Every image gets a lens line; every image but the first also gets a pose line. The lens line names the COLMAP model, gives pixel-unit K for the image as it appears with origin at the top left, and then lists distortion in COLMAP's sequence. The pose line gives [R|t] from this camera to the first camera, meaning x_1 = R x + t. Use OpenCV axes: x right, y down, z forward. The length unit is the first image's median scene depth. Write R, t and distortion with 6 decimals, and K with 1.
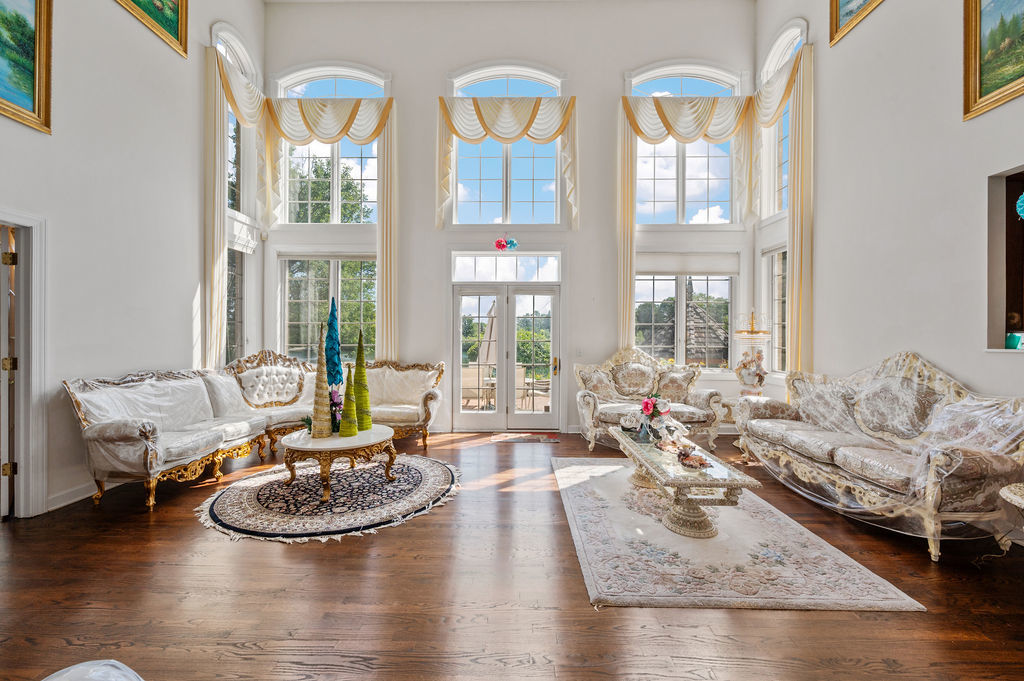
lens RADIAL K [[407.1, 0, 509.8], [0, 407.1, 340.3], [0, 0, 1]] dist [-0.001111, -0.000050]
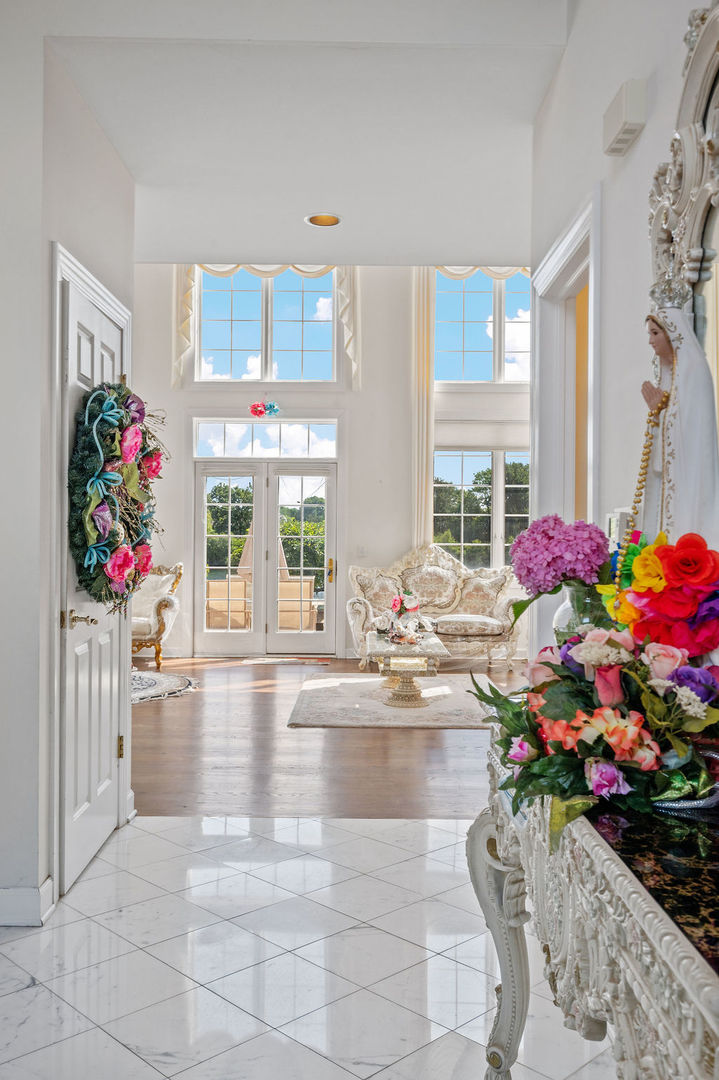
lens RADIAL K [[954.0, 0, 356.7], [0, 954.0, 541.8], [0, 0, 1]] dist [0.002171, 0.000761]
pose [[0.999918, 0.002184, 0.012599, 0.146771], [-0.002135, 0.999990, -0.003924, 0.018879], [-0.012608, 0.003897, 0.999913, -0.816786]]
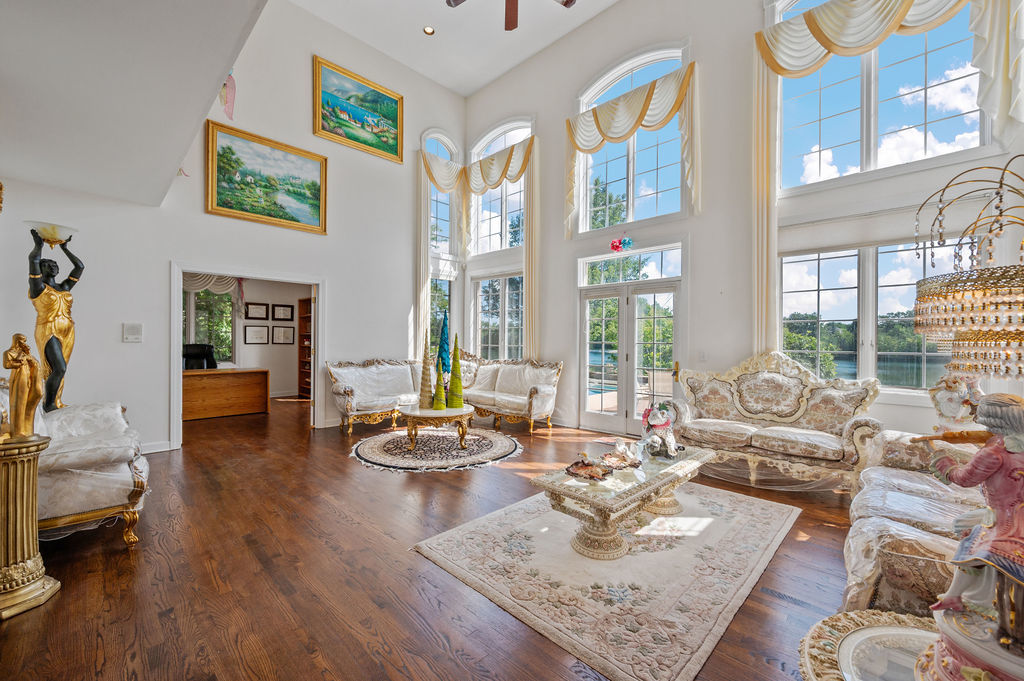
lens RADIAL K [[407.1, 0, 506.8], [0, 407.1, 340.9], [0, 0, 1]] dist [-0.001111, -0.000050]
pose [[0.724167, 0.001930, -0.689622, 0.486016], [-0.006690, 0.999969, -0.004227, 0.003260], [0.689592, 0.007675, 0.724157, 0.104014]]
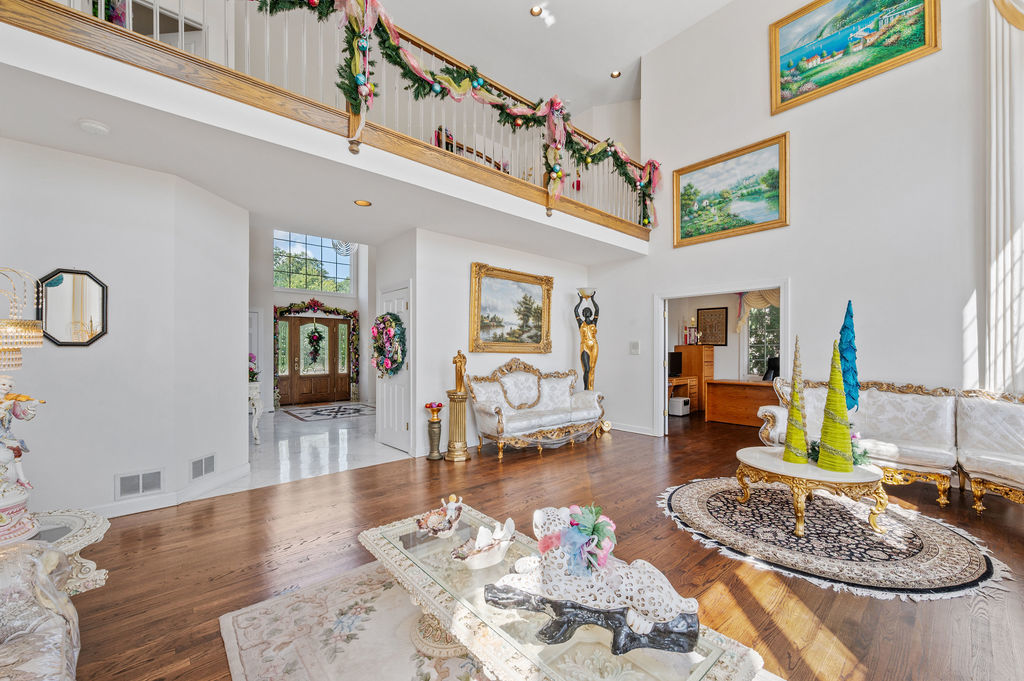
lens RADIAL K [[407.1, 0, 514.0], [0, 407.1, 350.4], [0, 0, 1]] dist [-0.001111, -0.000050]
pose [[-0.735198, -0.005387, -0.677831, 0.435585], [-0.006787, 0.999977, -0.000585, -0.001765], [0.677819, 0.004170, -0.735217, 0.828768]]
